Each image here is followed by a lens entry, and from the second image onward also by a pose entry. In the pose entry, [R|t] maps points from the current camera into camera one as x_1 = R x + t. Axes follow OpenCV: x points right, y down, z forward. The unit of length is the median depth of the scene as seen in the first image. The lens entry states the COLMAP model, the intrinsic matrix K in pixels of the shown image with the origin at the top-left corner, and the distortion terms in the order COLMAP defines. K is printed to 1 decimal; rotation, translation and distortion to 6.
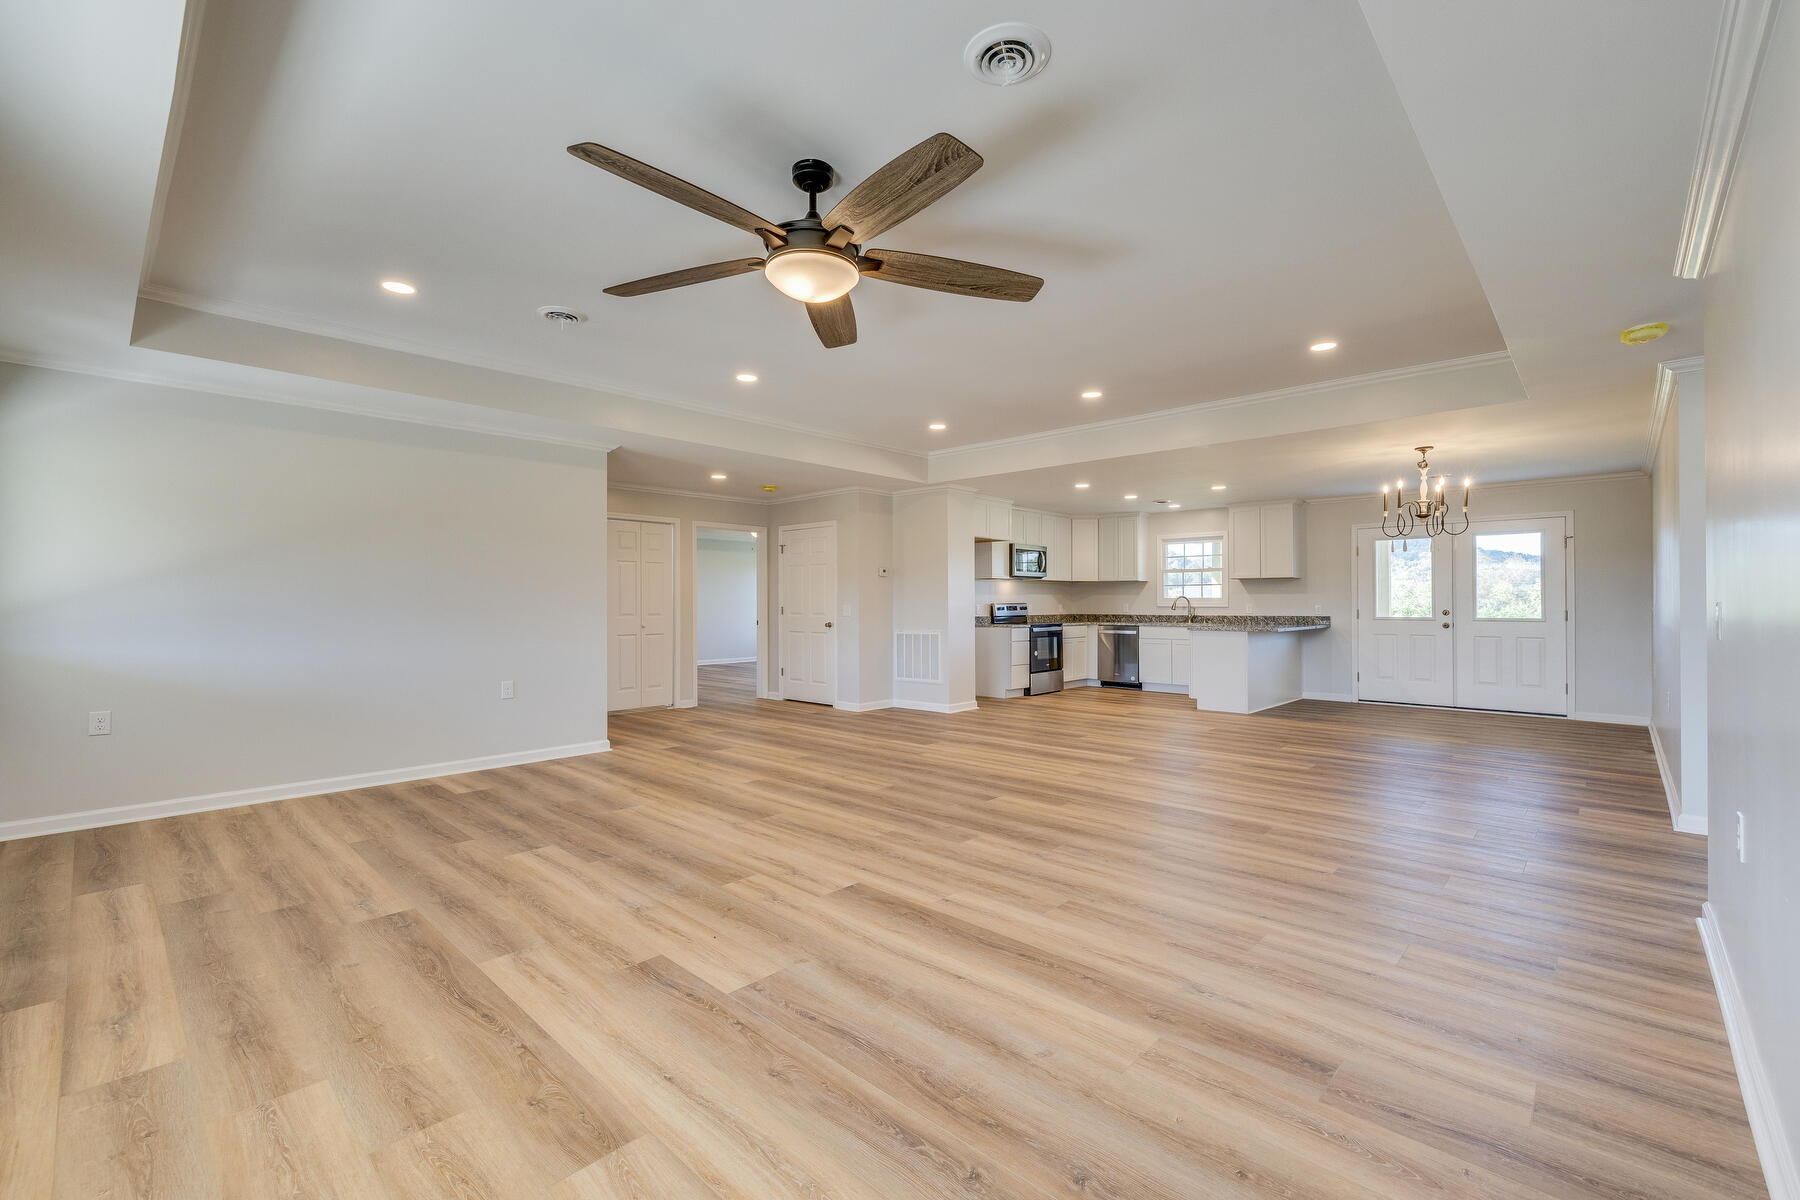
lens RADIAL K [[762.8, 0, 902.9], [0, 762.8, 597.3], [0, 0, 1]] dist [0.003293, -0.000373]
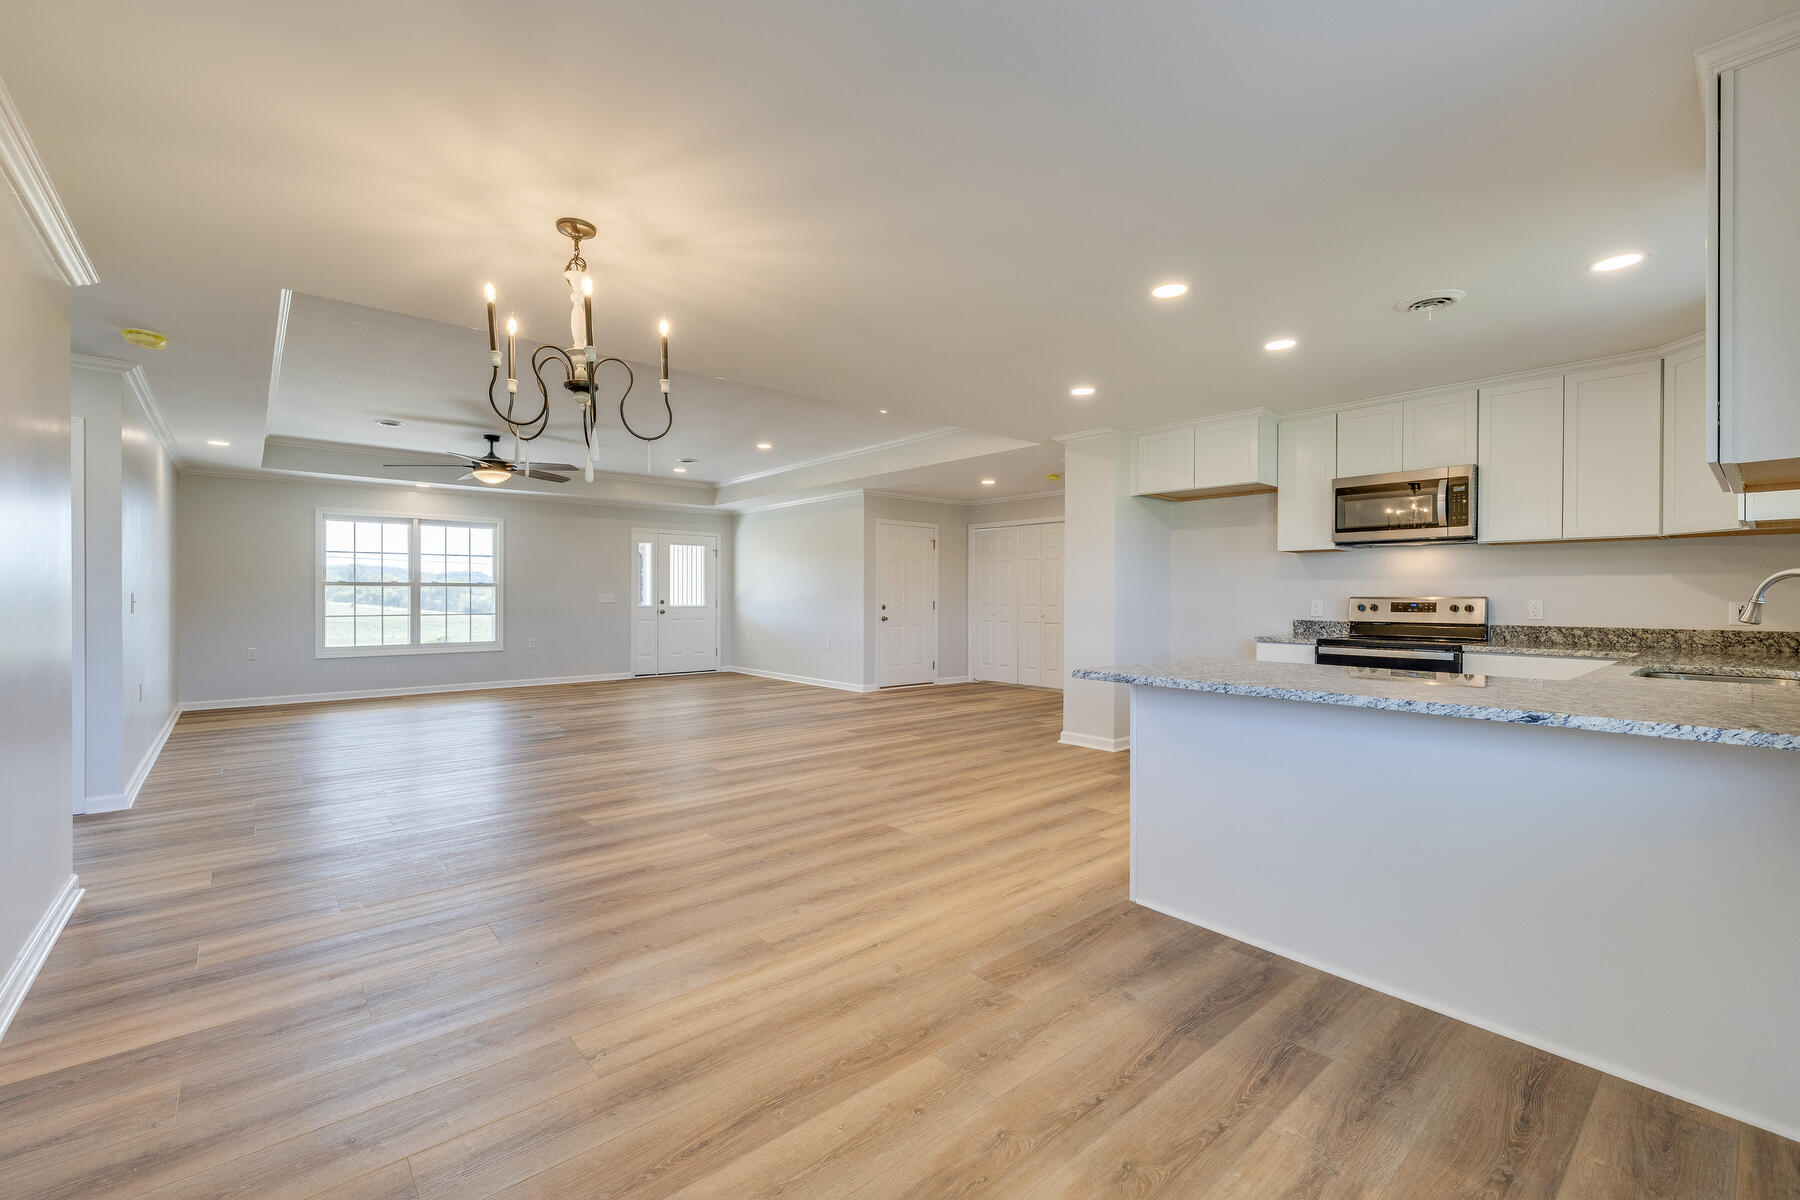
lens RADIAL K [[762.8, 0, 899.2], [0, 762.8, 600.2], [0, 0, 1]] dist [0.003293, -0.000373]
pose [[-0.113605, 0.004047, -0.993518, 1.451685], [0.003495, 0.999987, 0.003674, 0.016112], [0.993520, -0.003055, -0.113618, 1.641938]]
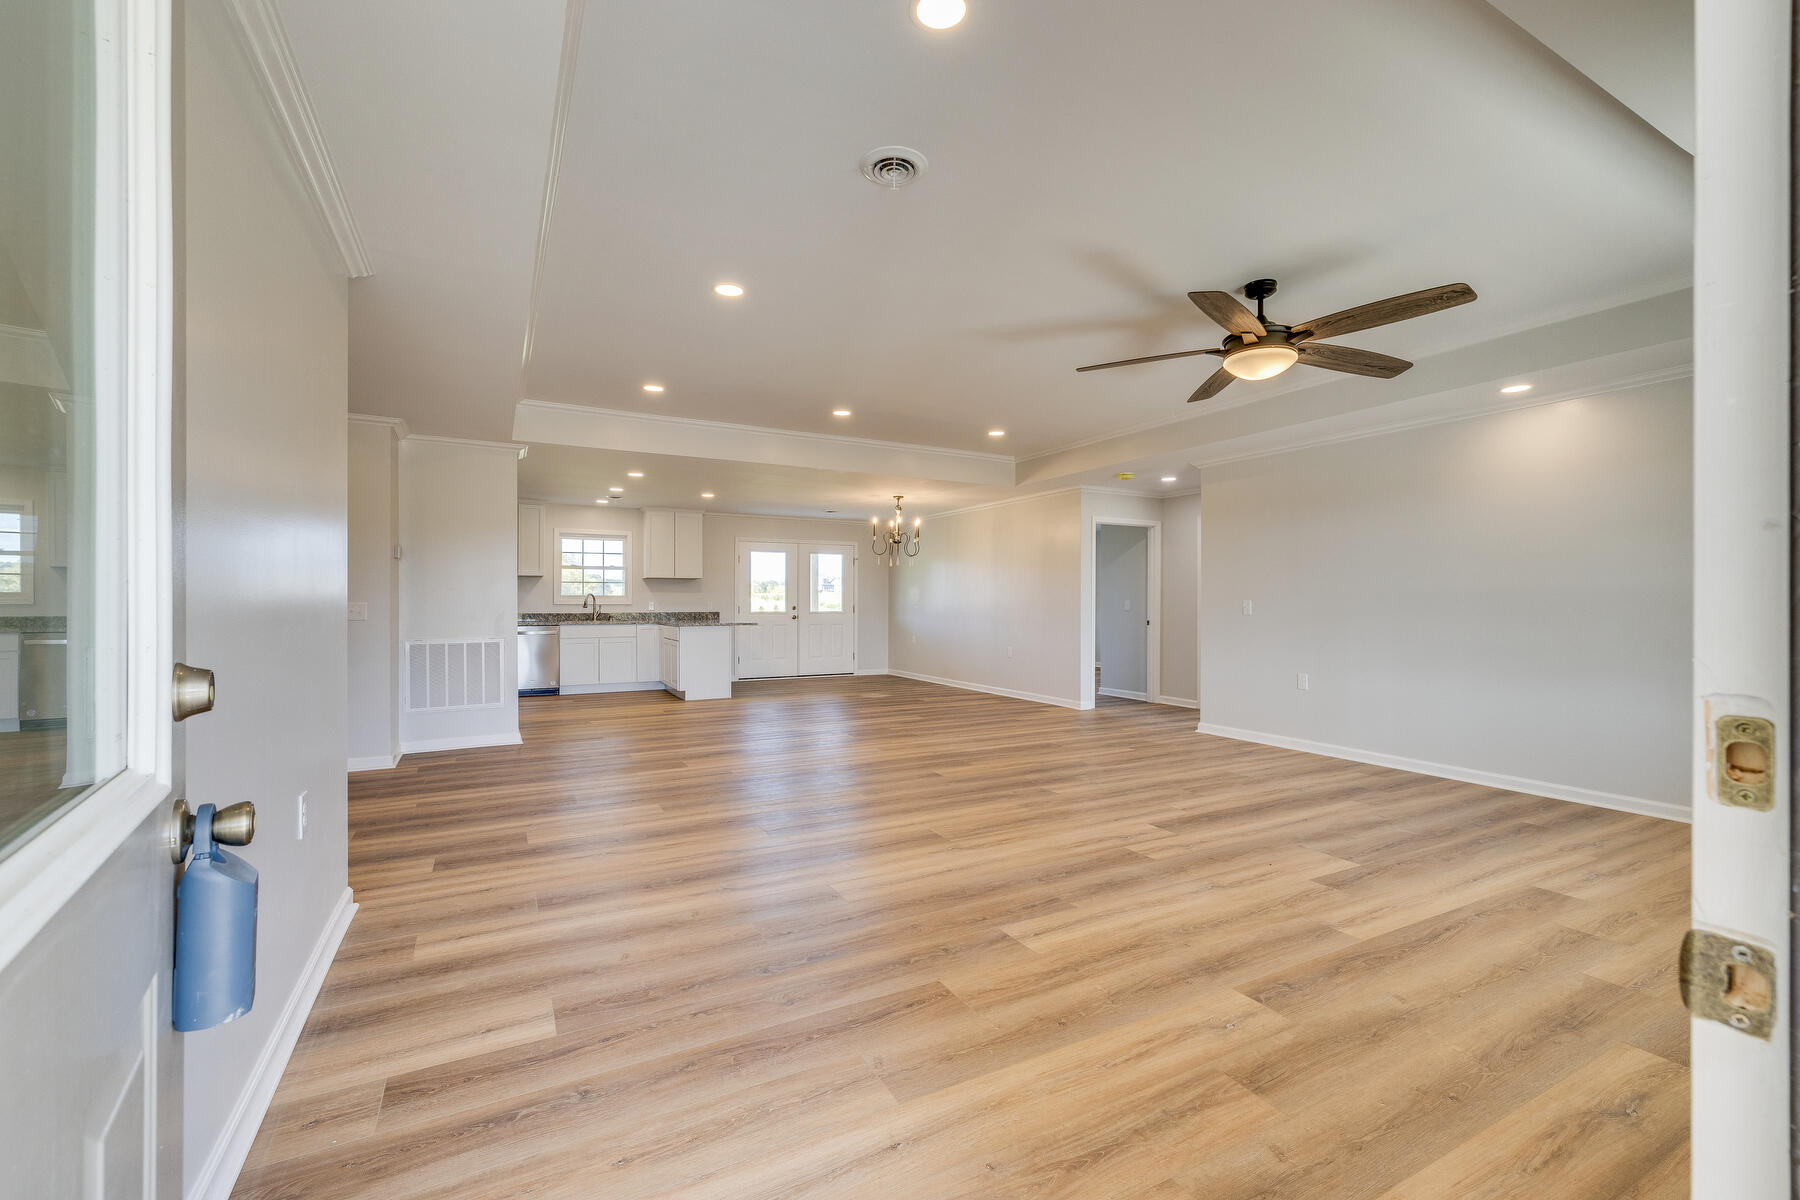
lens RADIAL K [[762.8, 0, 903.4], [0, 762.8, 603.0], [0, 0, 1]] dist [0.003293, -0.000373]
pose [[0.312657, -0.000208, 0.949866, -0.967366], [-0.008804, 0.999956, 0.003117, 0.008814], [-0.949825, -0.009338, 0.312642, 0.702077]]
